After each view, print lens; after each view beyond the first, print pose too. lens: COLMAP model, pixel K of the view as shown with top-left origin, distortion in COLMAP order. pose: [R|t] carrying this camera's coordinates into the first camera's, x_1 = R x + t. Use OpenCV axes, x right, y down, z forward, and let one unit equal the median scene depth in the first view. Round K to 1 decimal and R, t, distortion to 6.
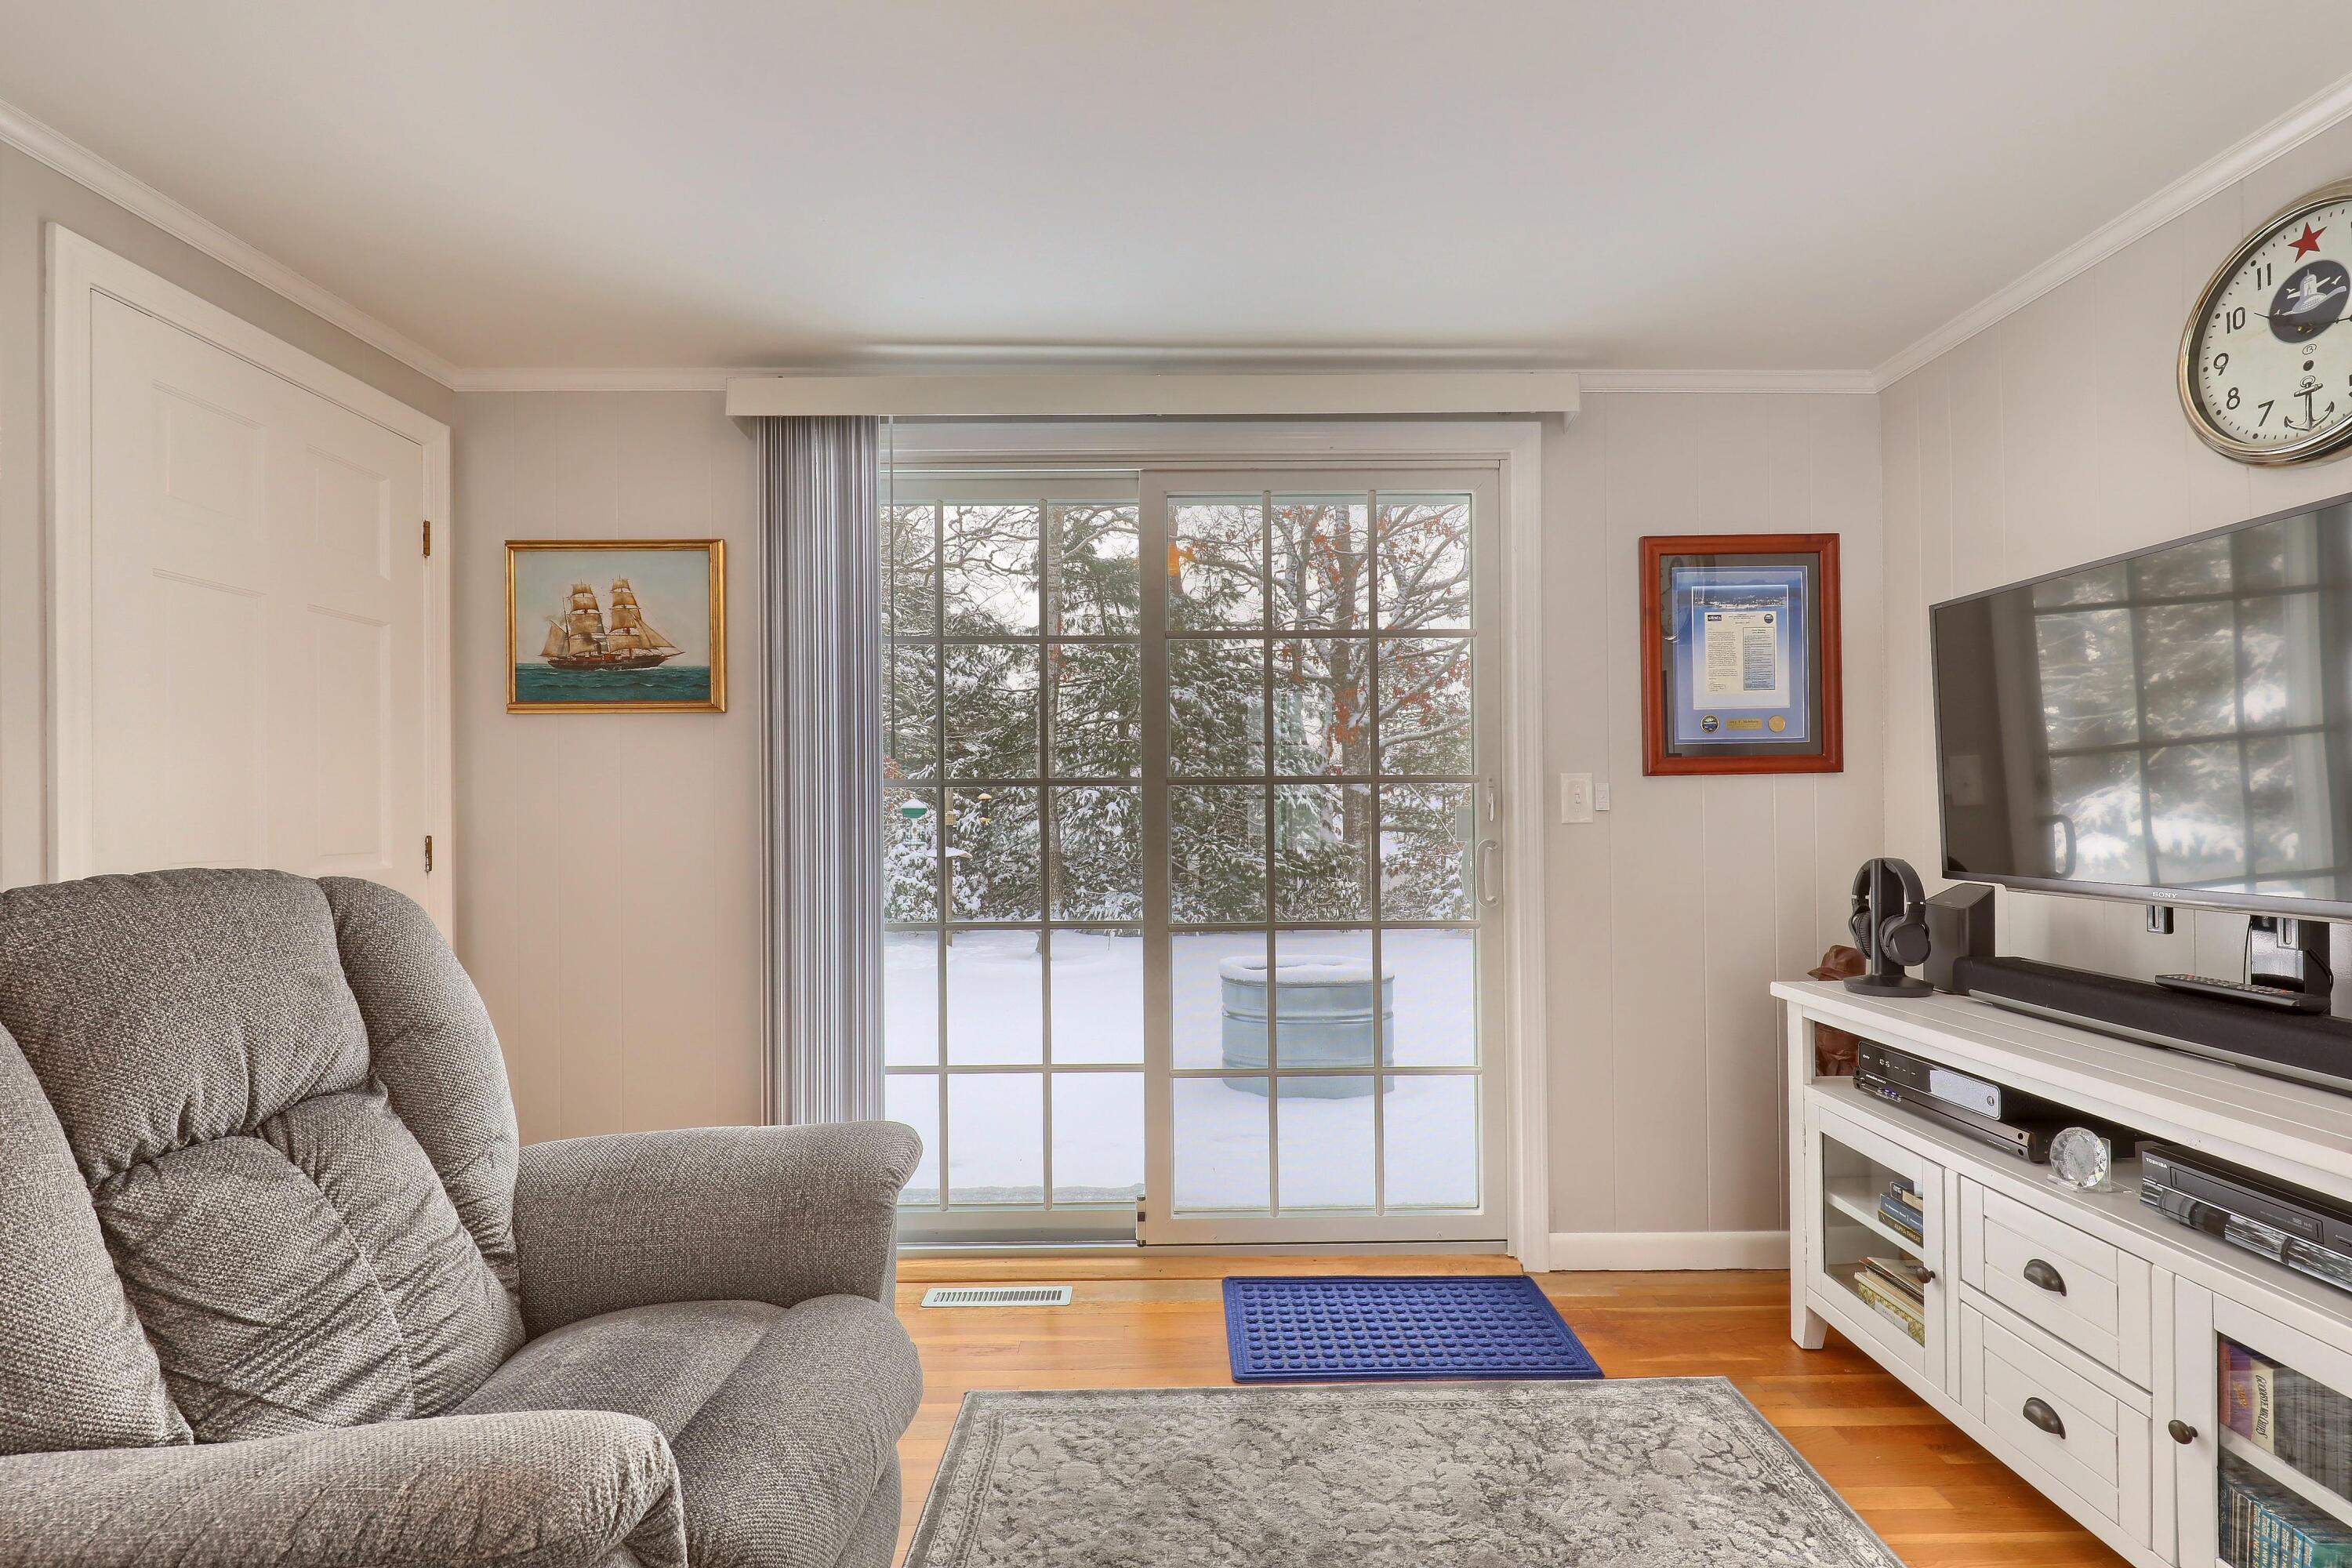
lens RADIAL K [[1058.8, 0, 1181.8], [0, 1058.8, 791.4], [0, 0, 1]] dist [-0.001846, -0.000553]
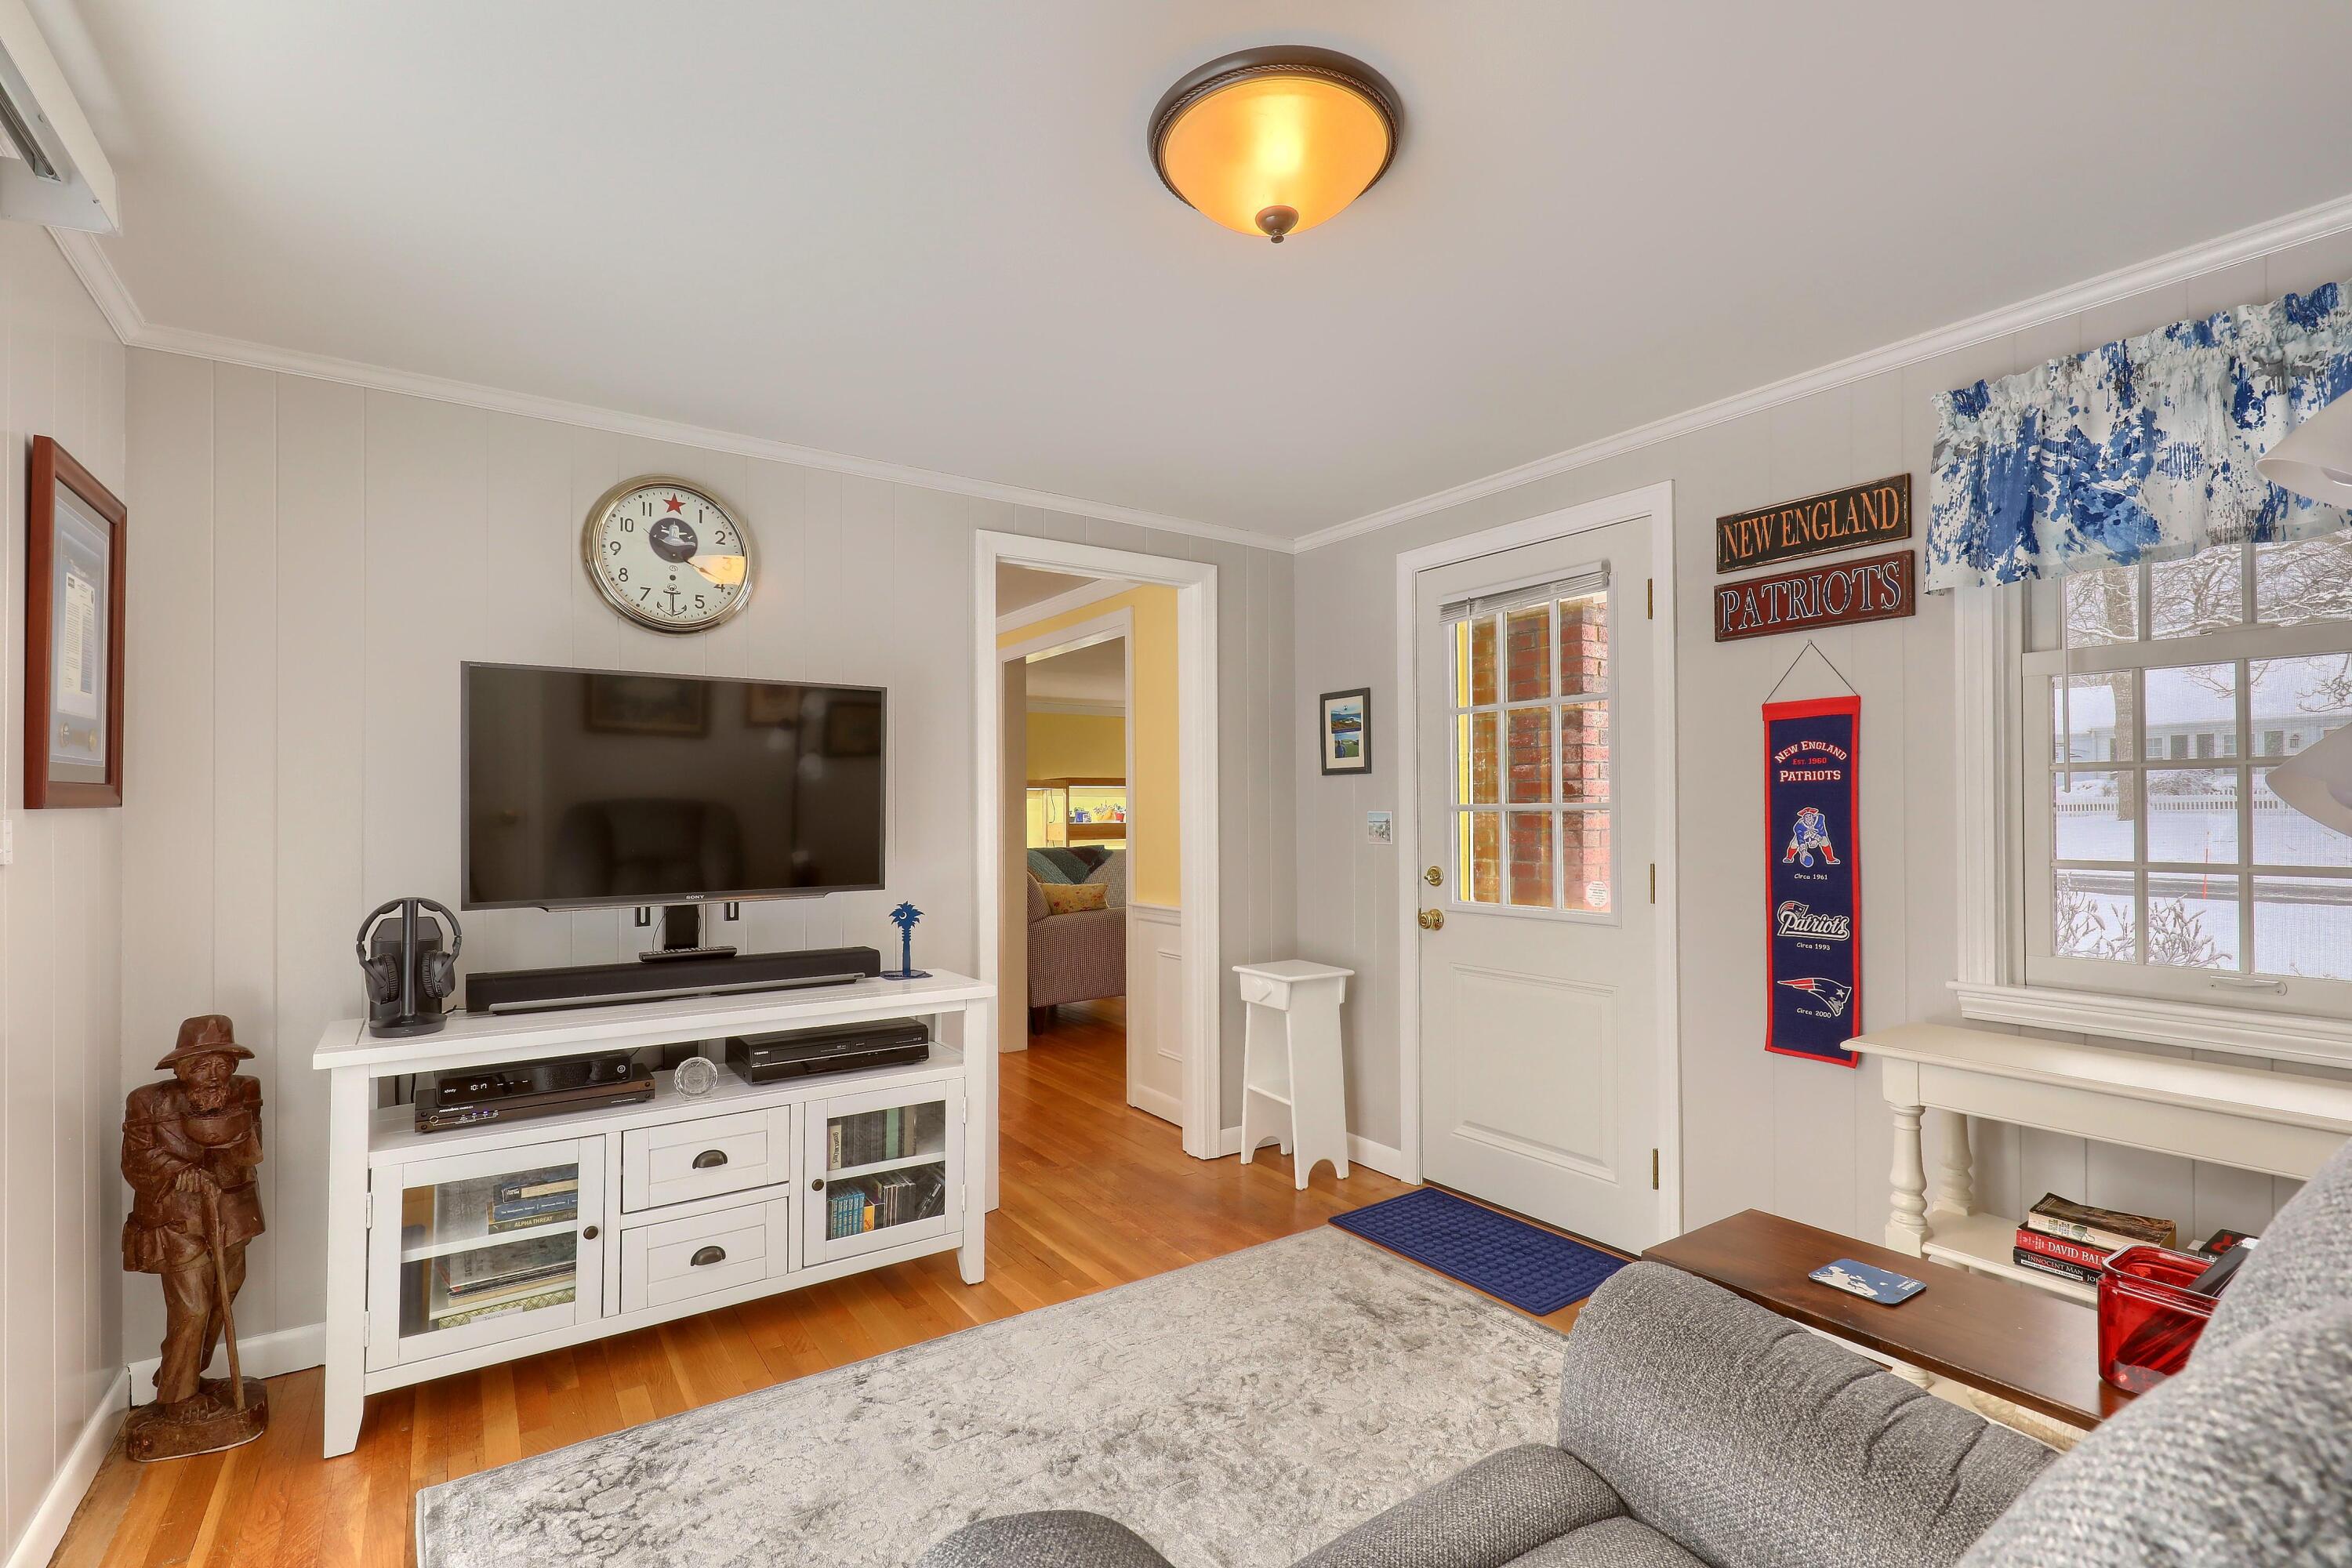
lens RADIAL K [[1058.8, 0, 1177.3], [0, 1058.8, 799.1], [0, 0, 1]] dist [-0.001846, -0.000553]
pose [[-0.560660, 0.017751, 0.827856, -0.735866], [-0.006833, 0.999637, -0.026062, -0.012197], [-0.828018, -0.020268, -0.560335, 1.212914]]
